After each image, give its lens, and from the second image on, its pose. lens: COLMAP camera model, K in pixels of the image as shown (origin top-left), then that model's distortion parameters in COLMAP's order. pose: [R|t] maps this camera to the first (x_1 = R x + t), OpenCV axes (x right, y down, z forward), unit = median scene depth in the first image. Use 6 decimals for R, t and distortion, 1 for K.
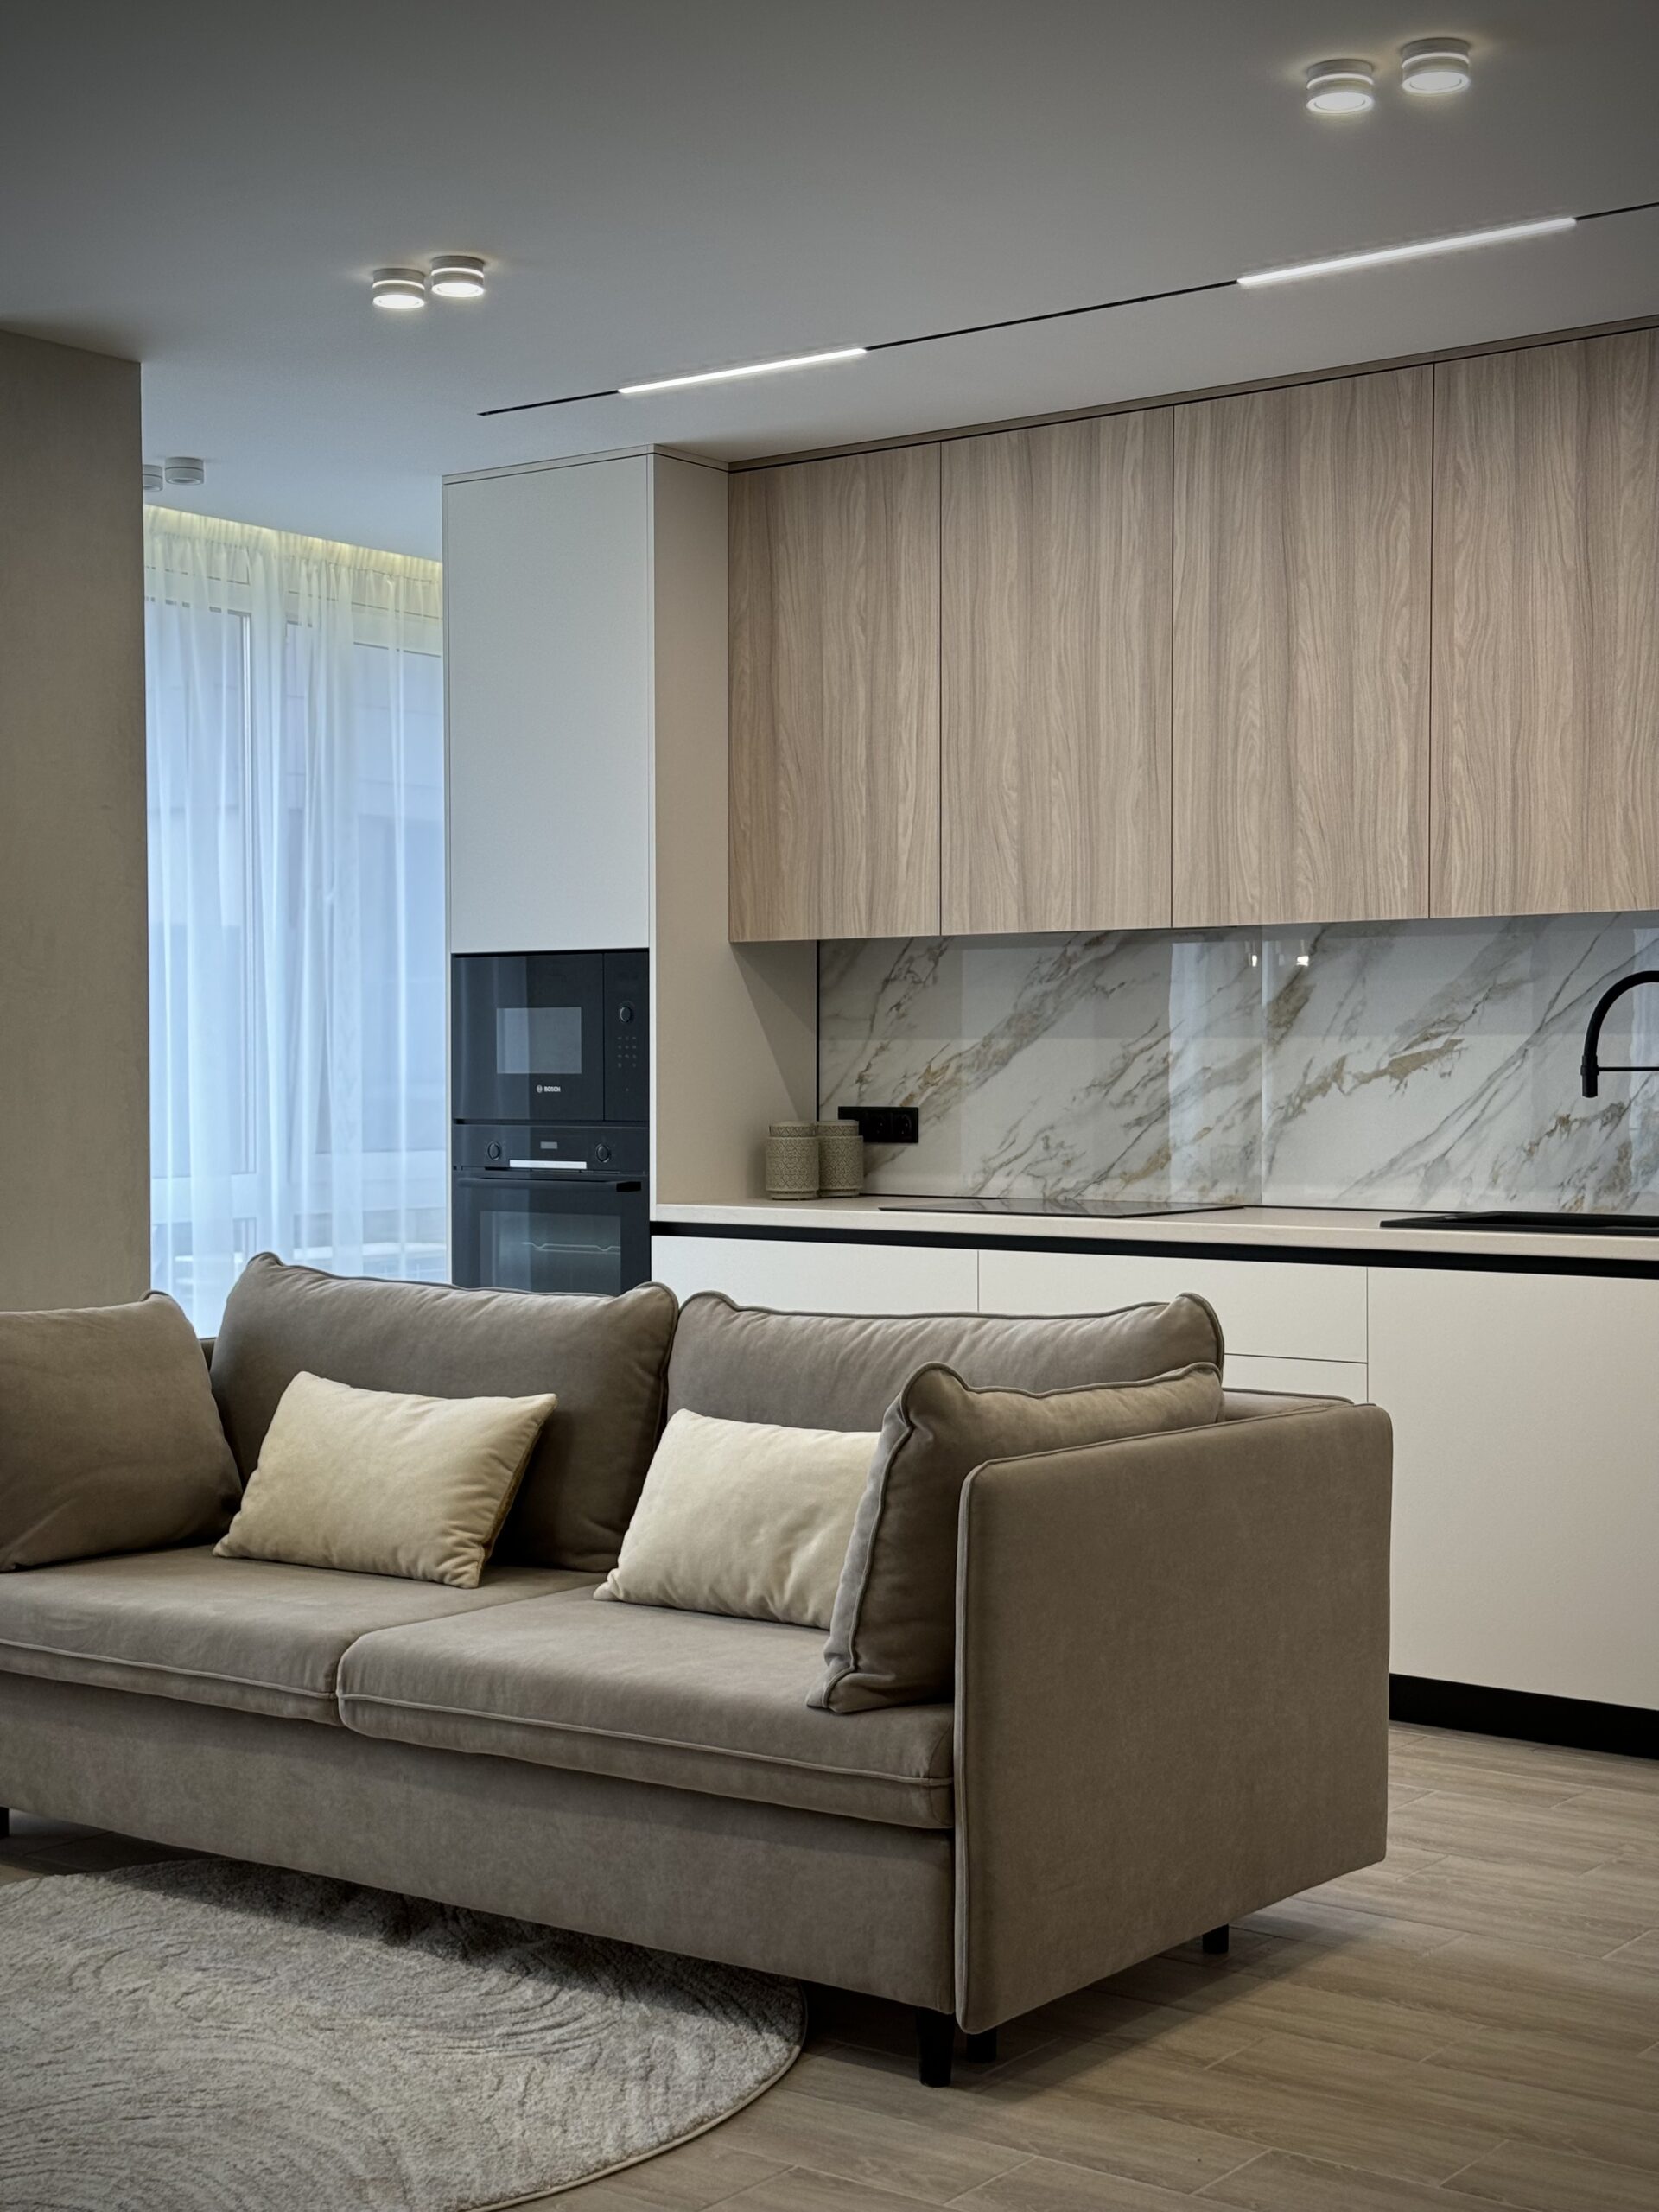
lens RADIAL K [[3060.2, 0, 829.5], [0, 3060.2, 1106.0], [0, 0, 1]] dist [0.148202, -0.032280]
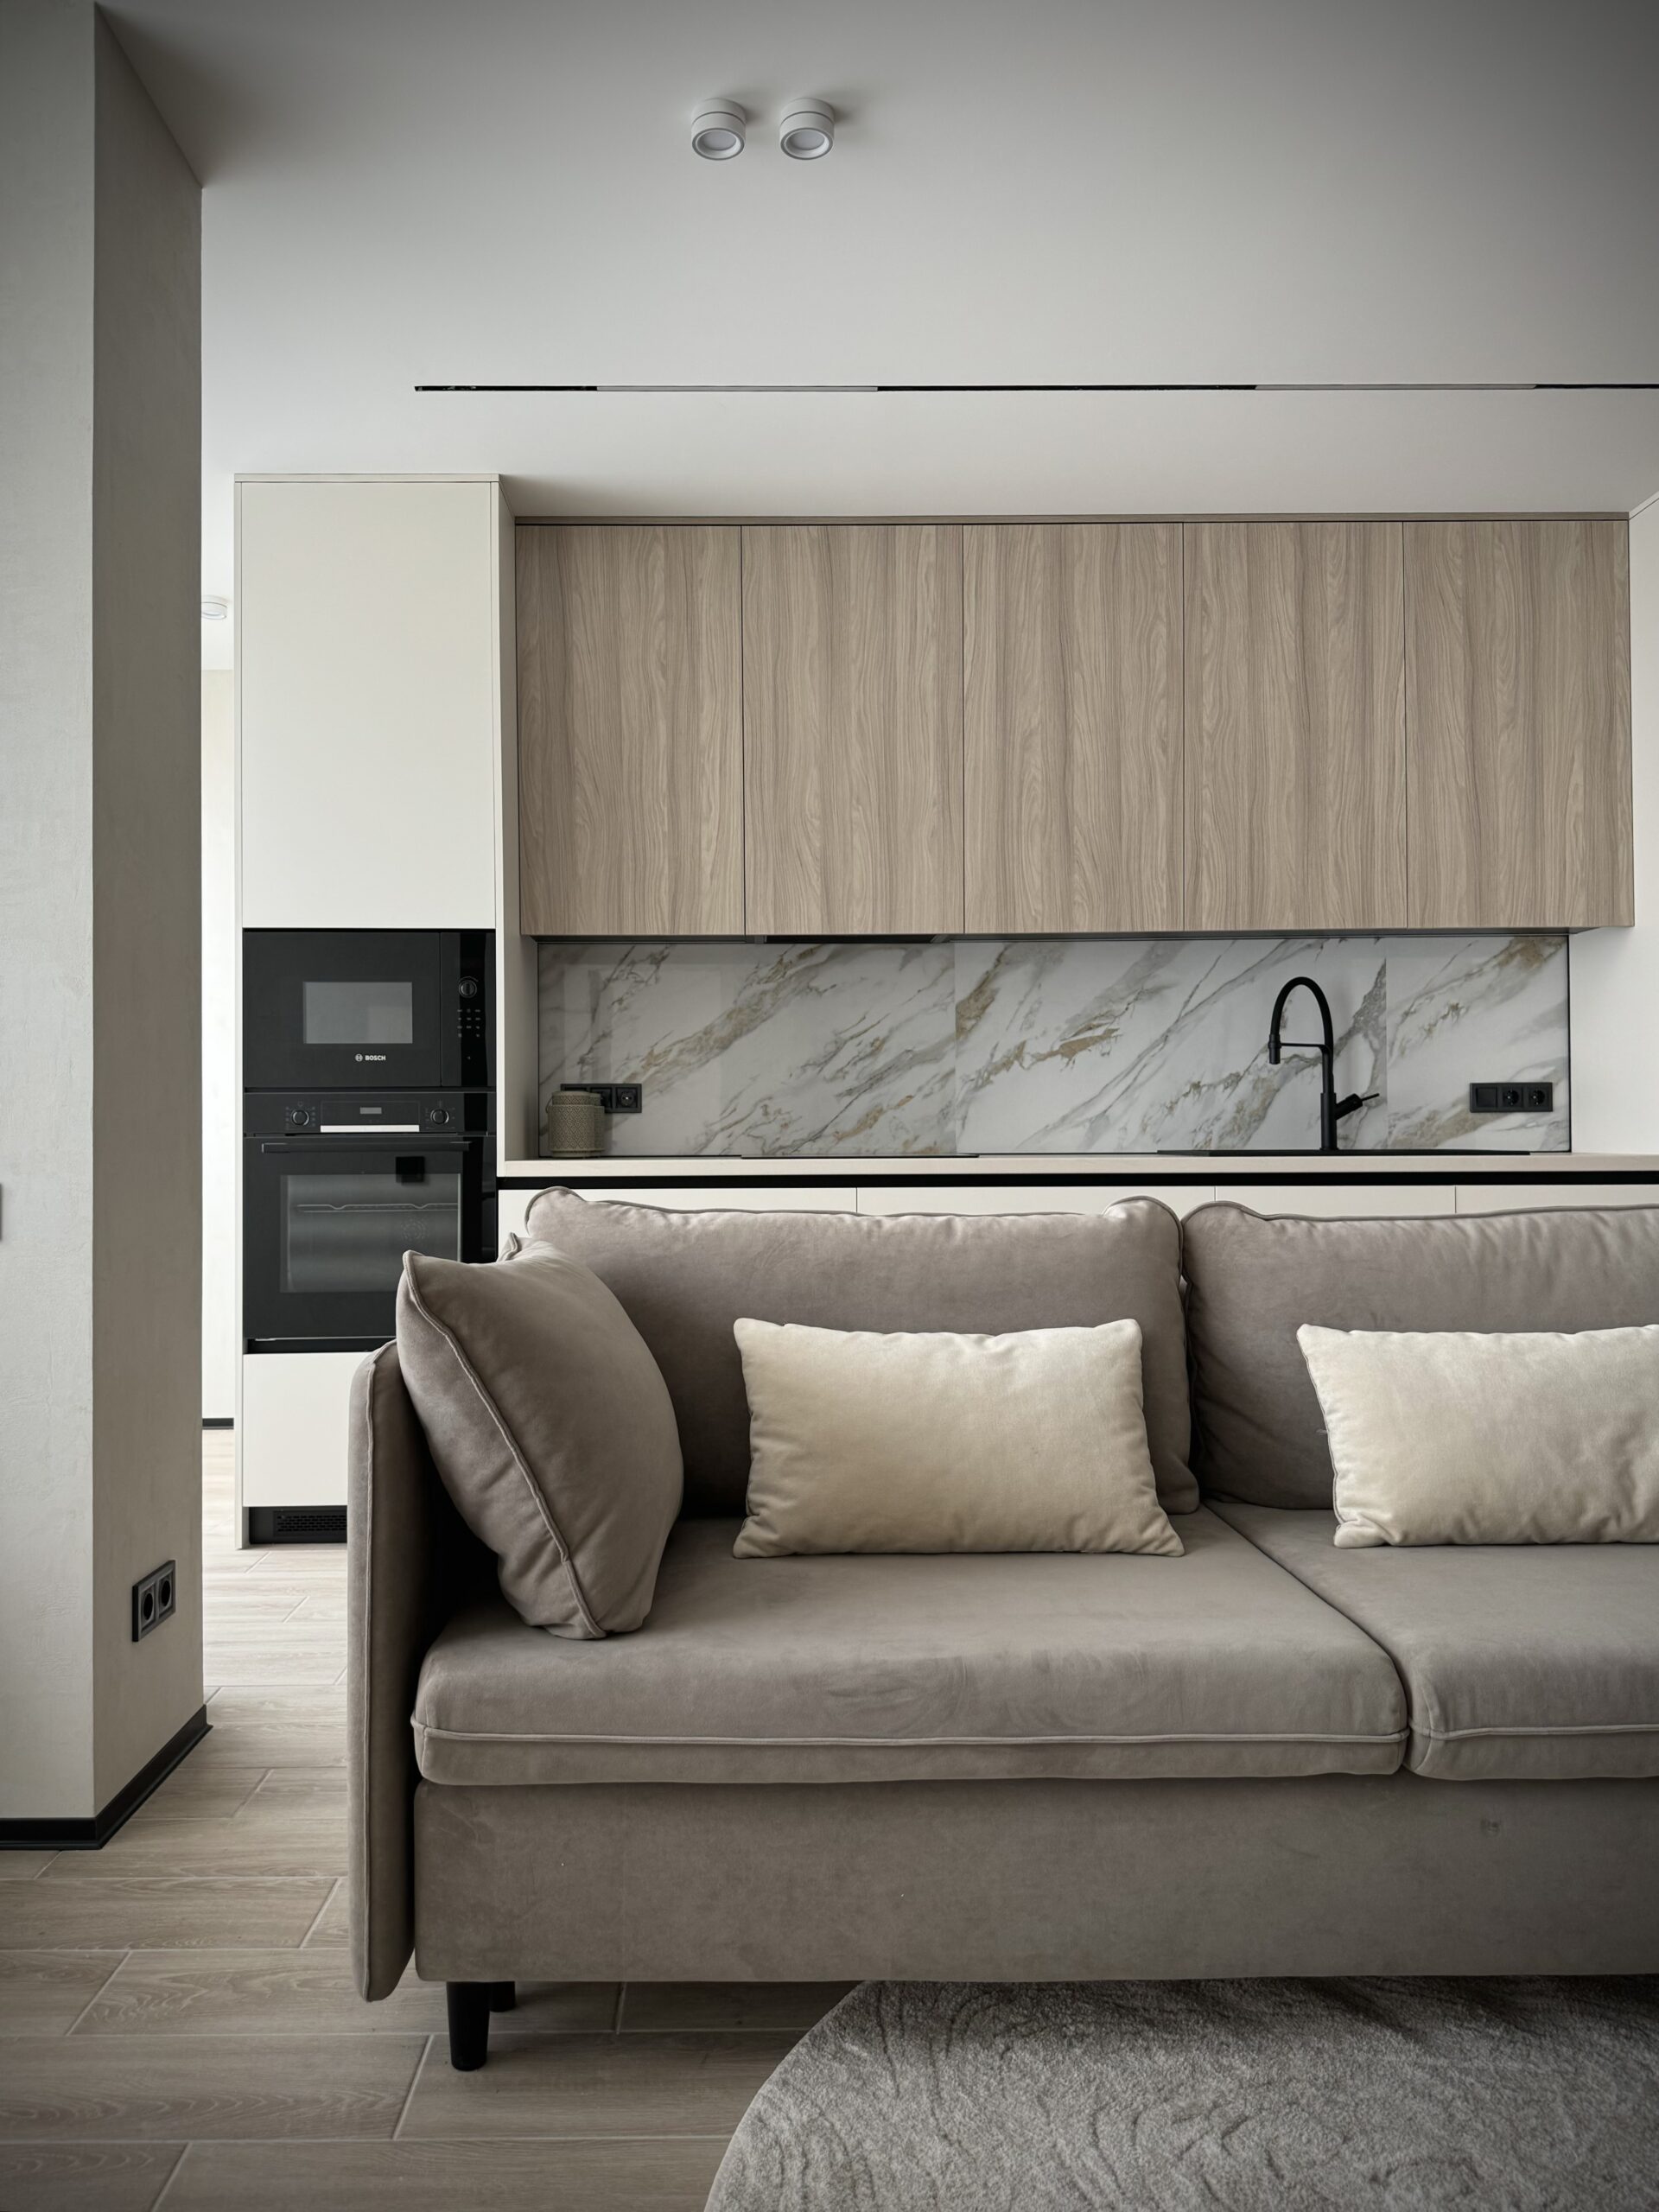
lens RADIAL K [[1580.0, 0, 829.5], [0, 1580.0, 1106.0], [0, 0, 1]] dist [0.182257, -0.374619]
pose [[0.795236, 0.007344, 0.606256, -0.343512], [0.013259, 0.999477, -0.029500, 0.033800], [-0.606155, 0.031497, 0.794723, 0.523725]]
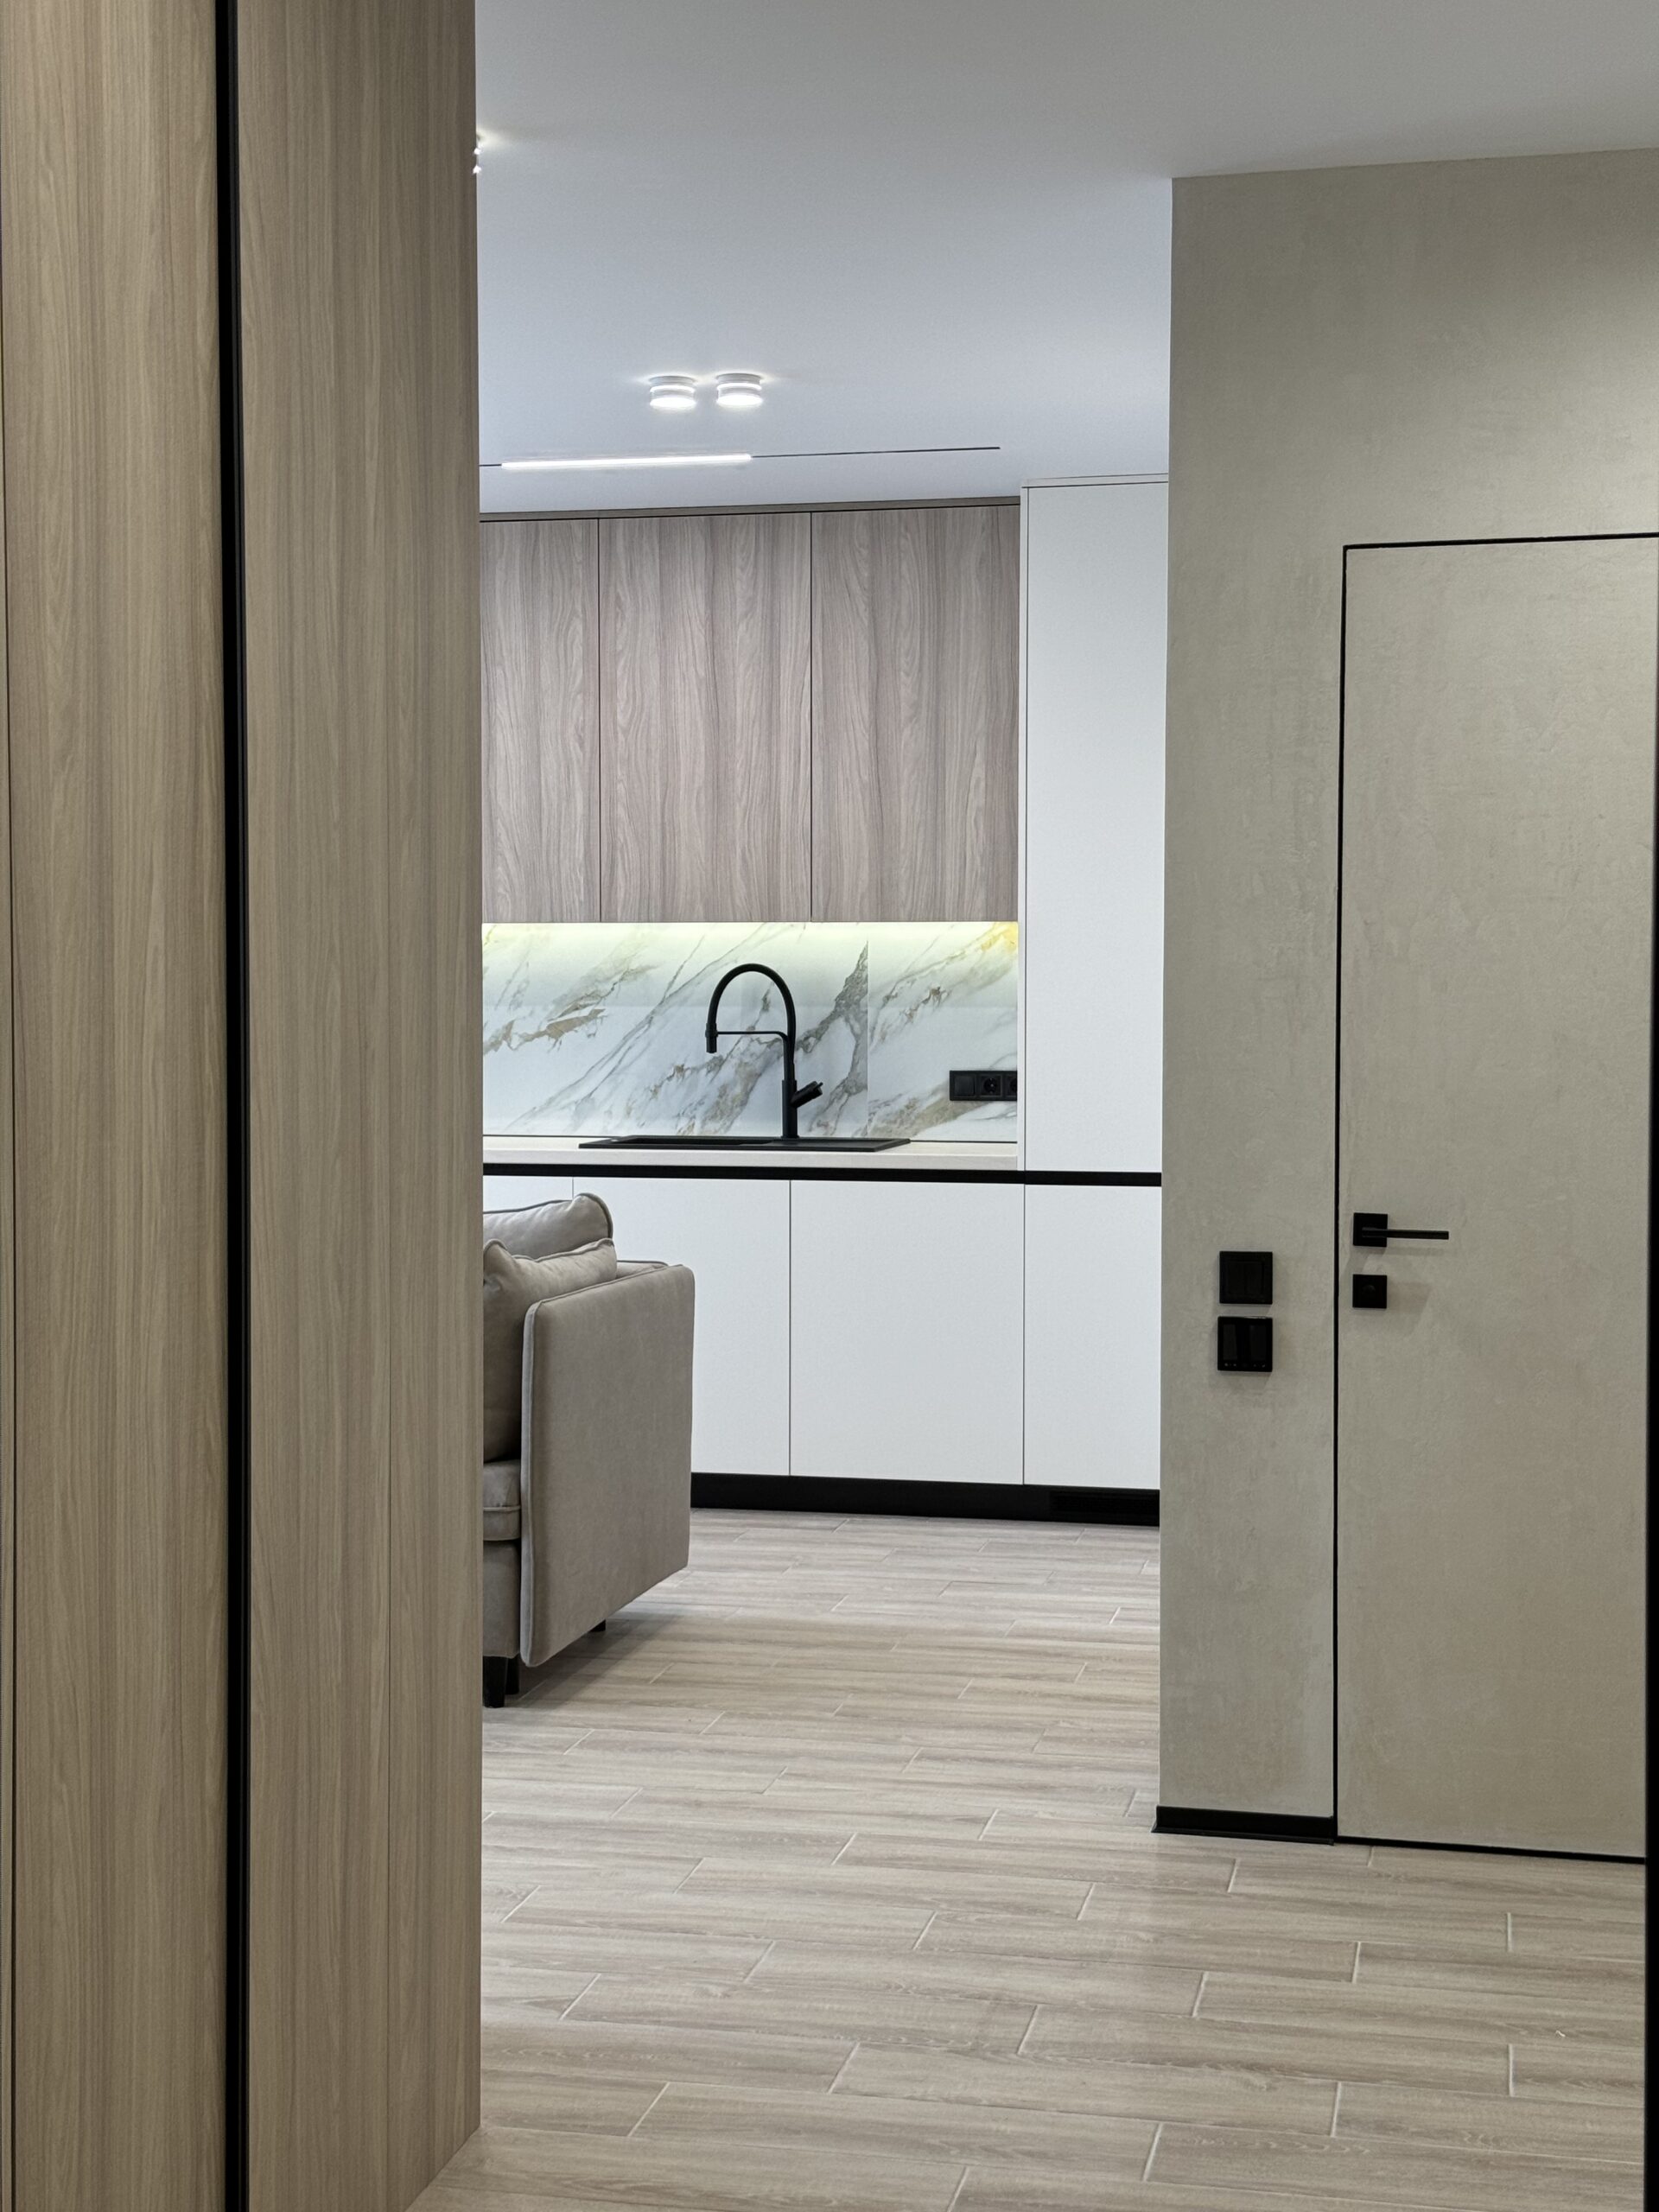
lens RADIAL K [[3012.0, 0, 862.2], [0, 3012.0, 1097.0], [0, 0, 1]] dist [0.128599, 0.013833]
pose [[0.907217, -0.011714, 0.420500, -0.257819], [0.003066, 0.999770, 0.021236, -0.011235], [-0.420652, -0.017977, 0.907044, -0.261651]]
